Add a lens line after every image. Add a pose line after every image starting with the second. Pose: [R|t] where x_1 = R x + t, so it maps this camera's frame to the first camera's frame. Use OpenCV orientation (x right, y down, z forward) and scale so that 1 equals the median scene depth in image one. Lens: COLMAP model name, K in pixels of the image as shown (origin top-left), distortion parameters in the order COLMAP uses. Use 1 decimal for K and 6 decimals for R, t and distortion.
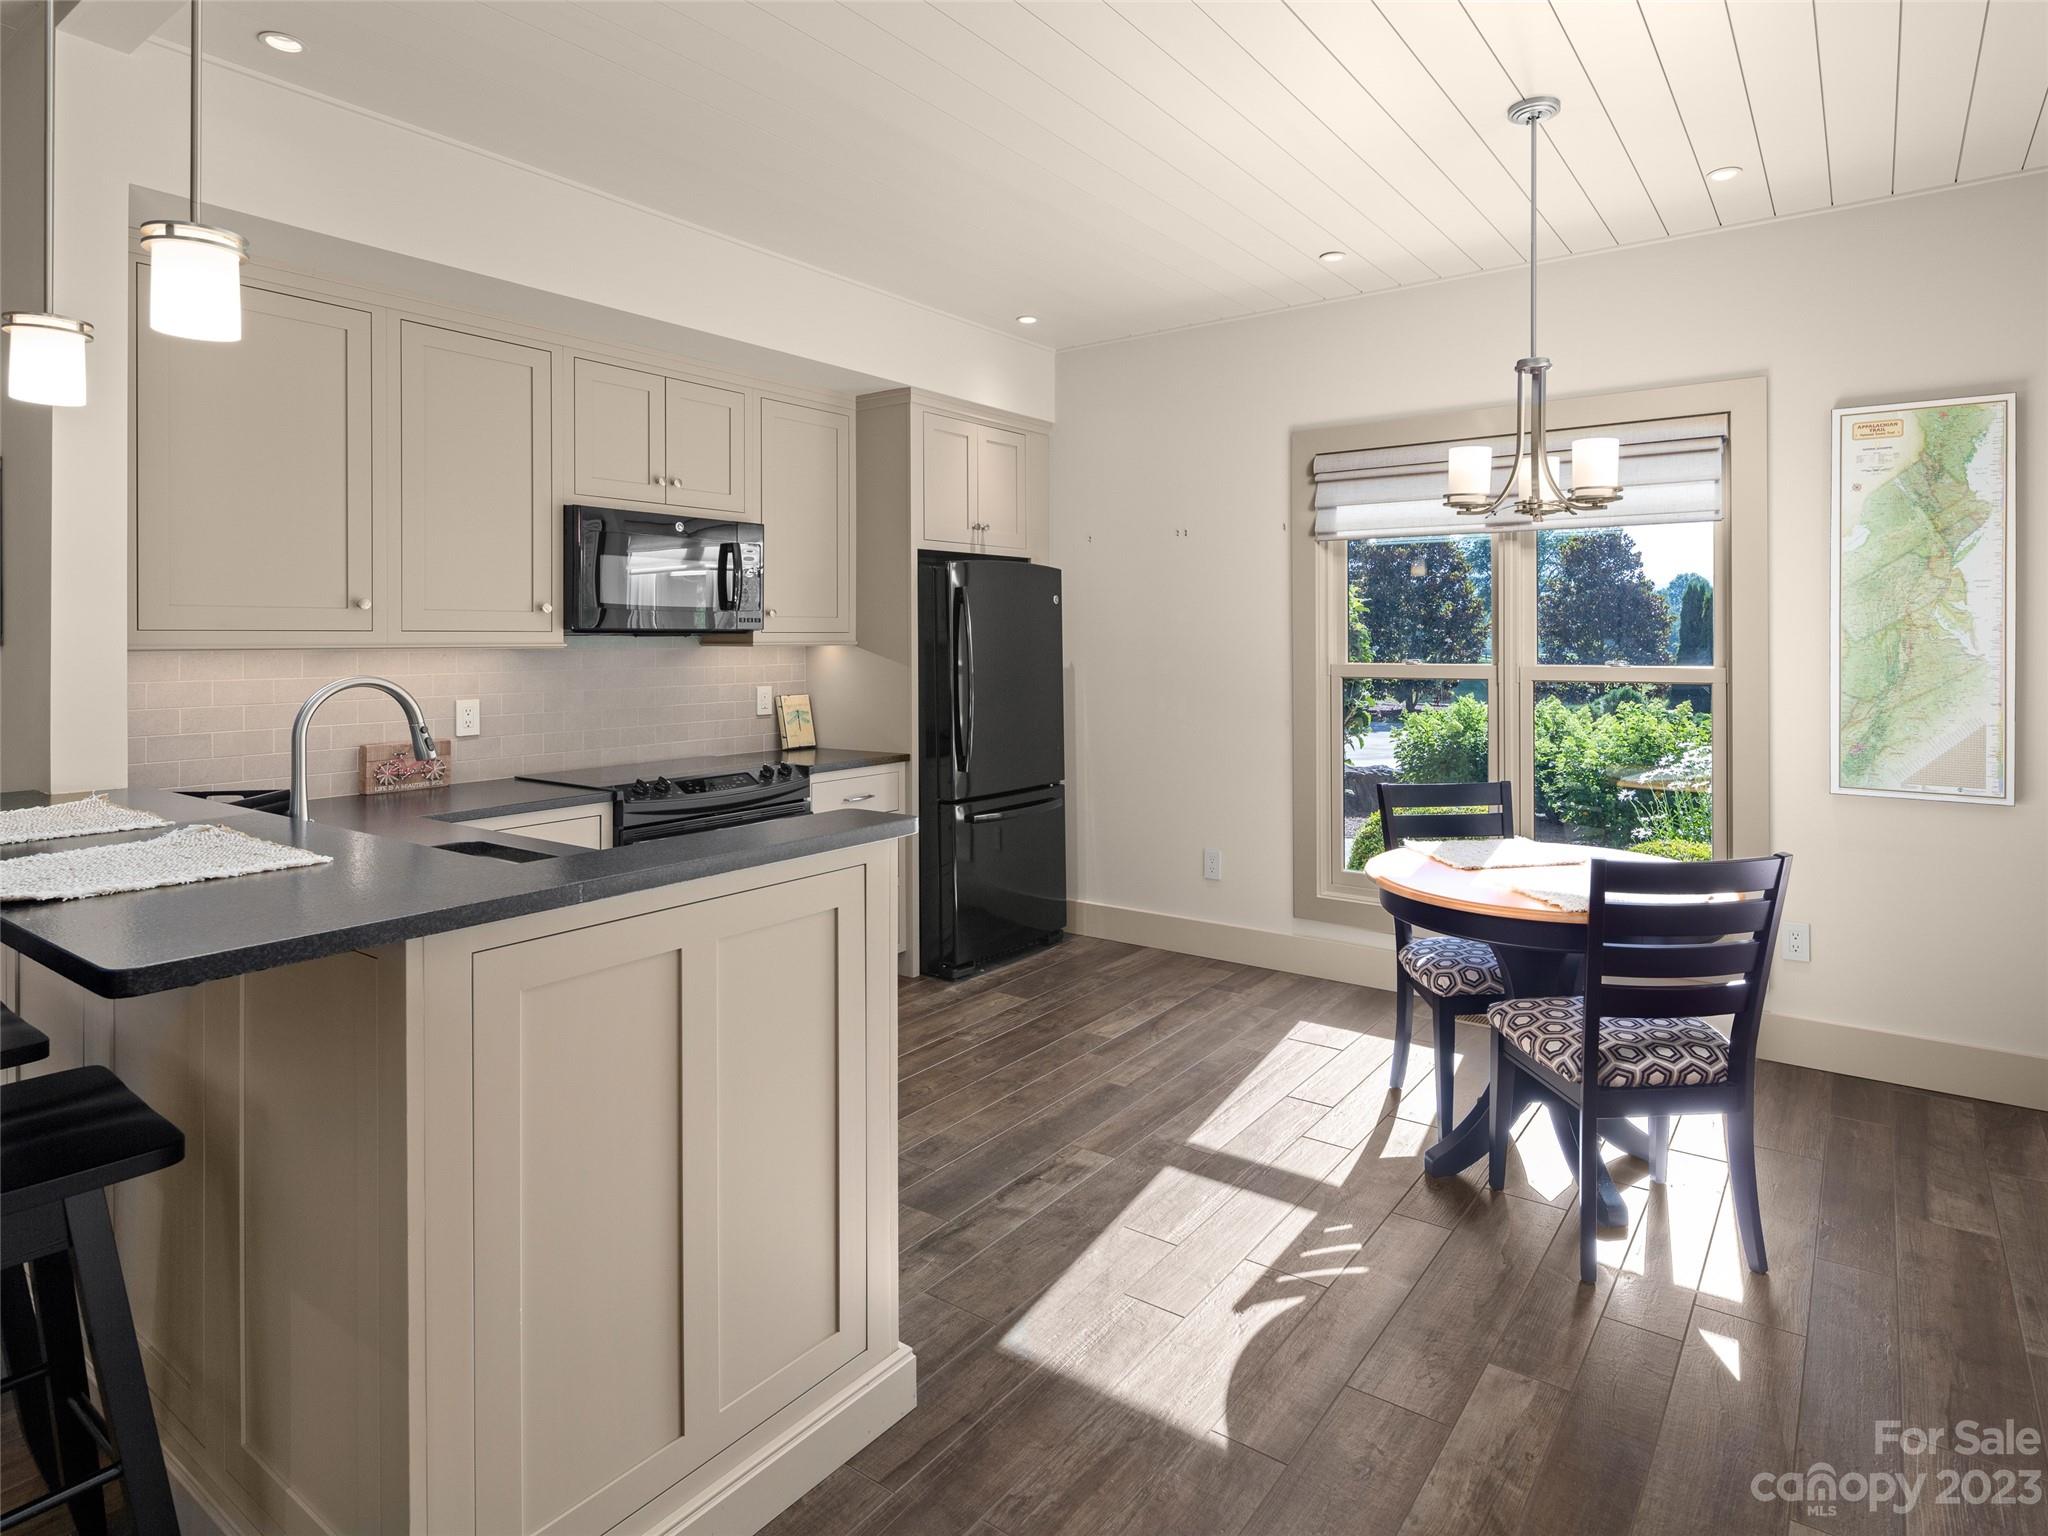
lens RADIAL K [[1123.1, 0, 1064.9], [0, 1123.1, 765.4], [0, 0, 1]] dist [-0.000852, 0.000098]
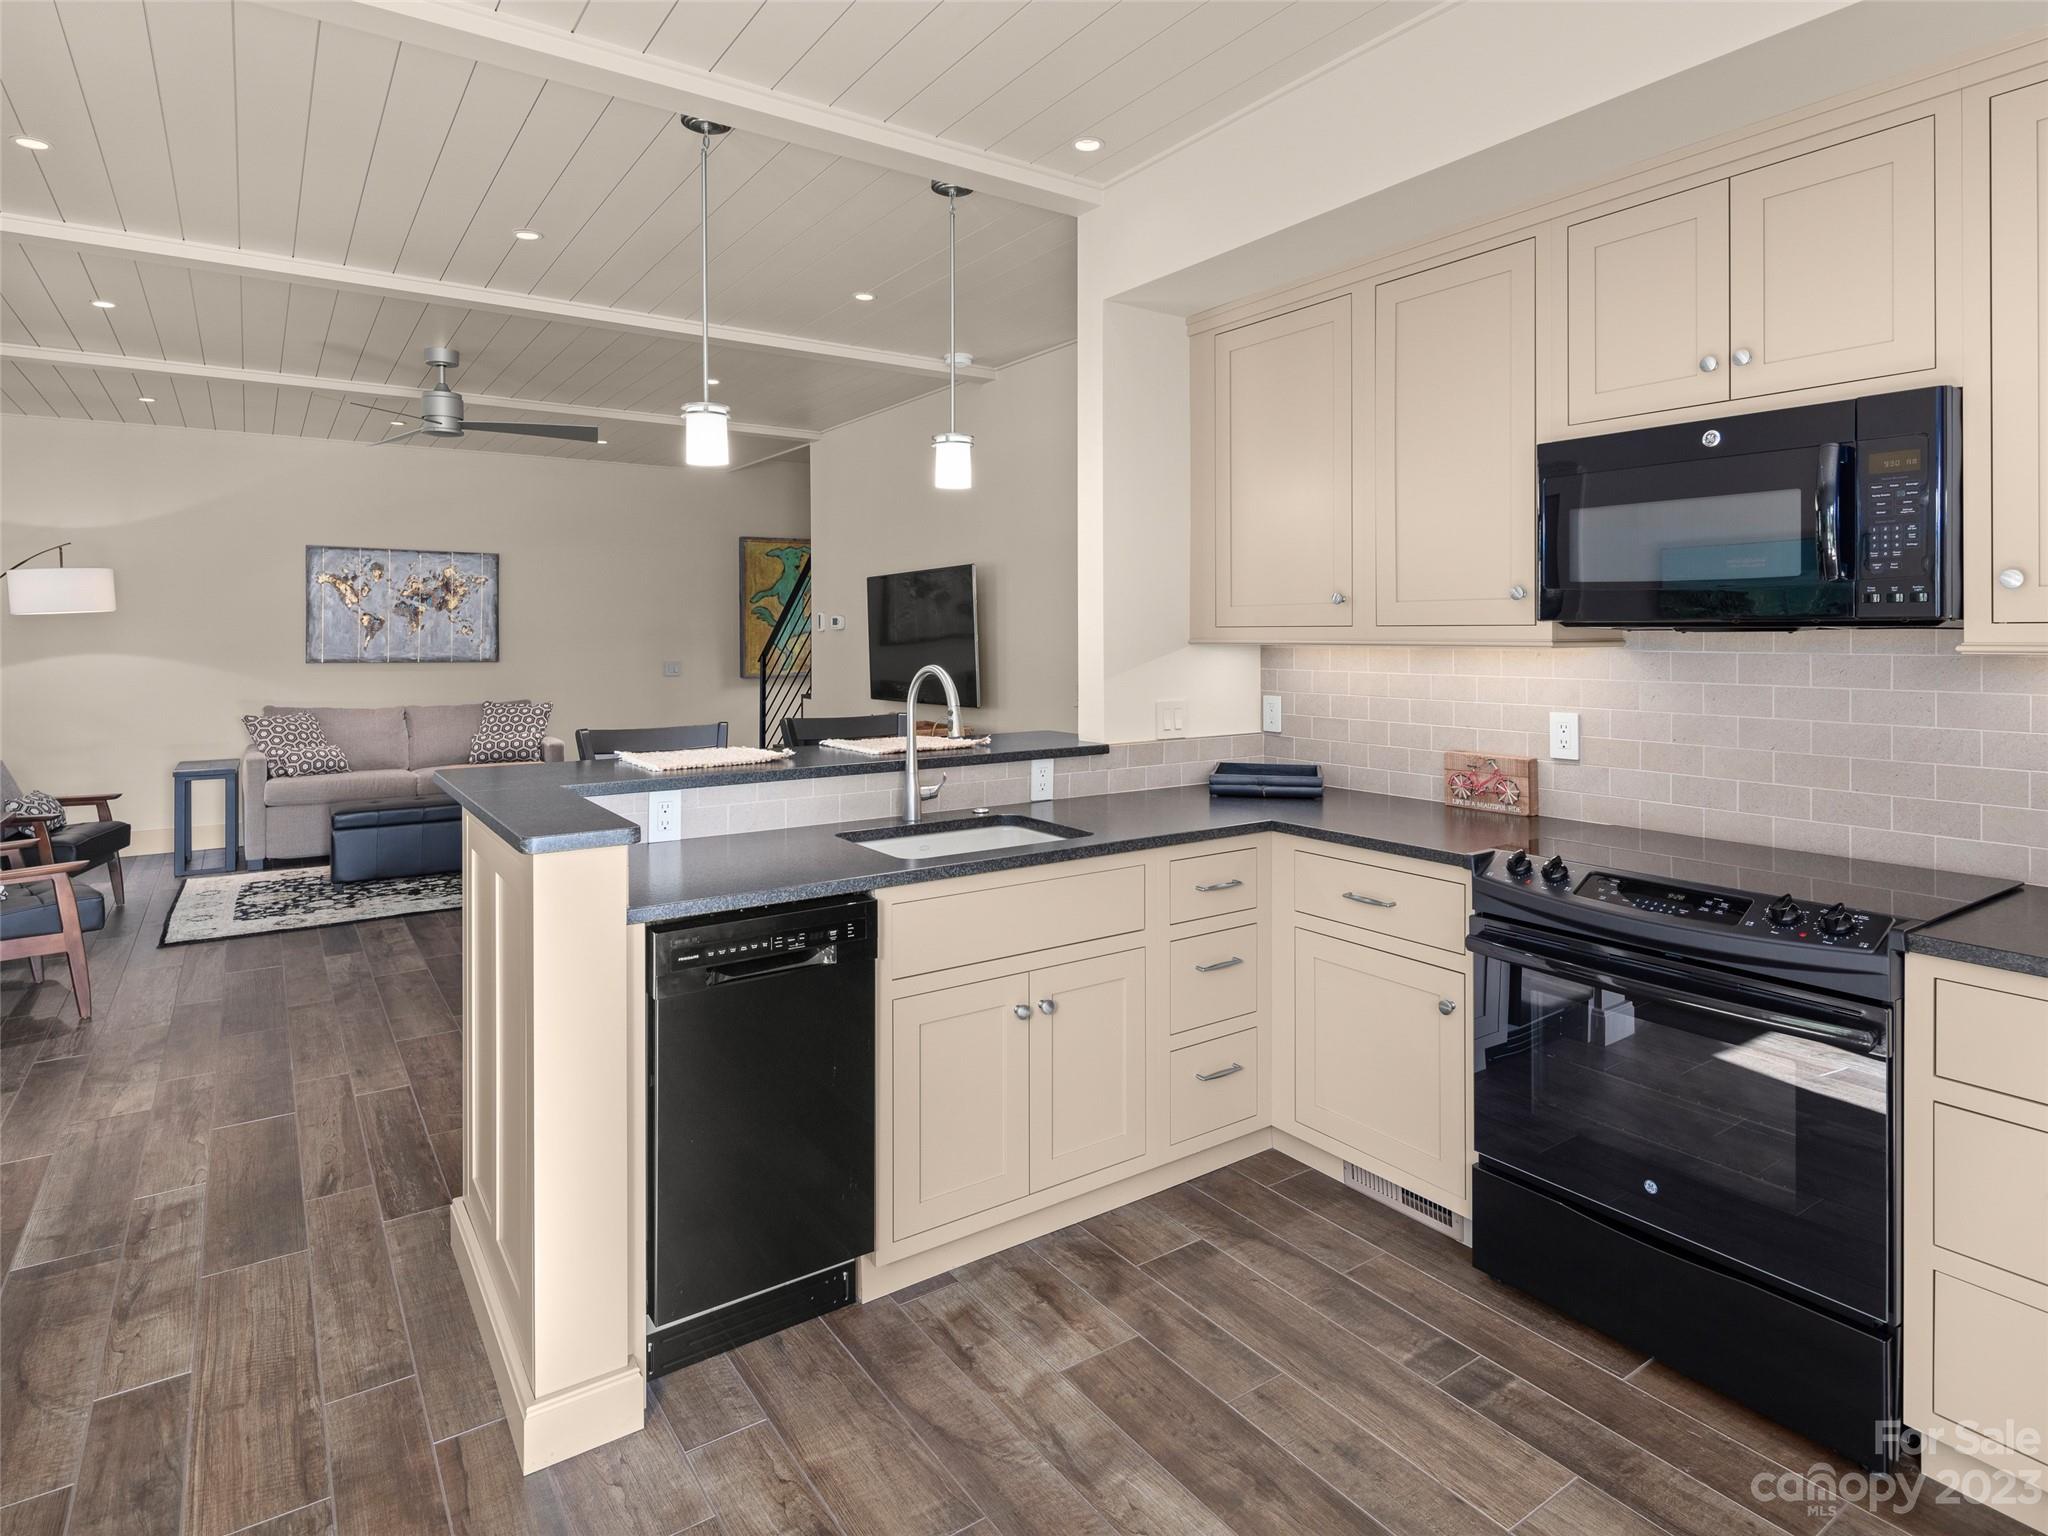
lens RADIAL K [[1123.1, 0, 1064.9], [0, 1123.1, 765.4], [0, 0, 1]] dist [-0.000852, 0.000098]
pose [[-0.298919, 0.131868, -0.945123, 0.322147], [-0.090599, 0.982011, 0.165669, -0.126769], [0.949968, 0.135149, -0.281595, 0.951293]]
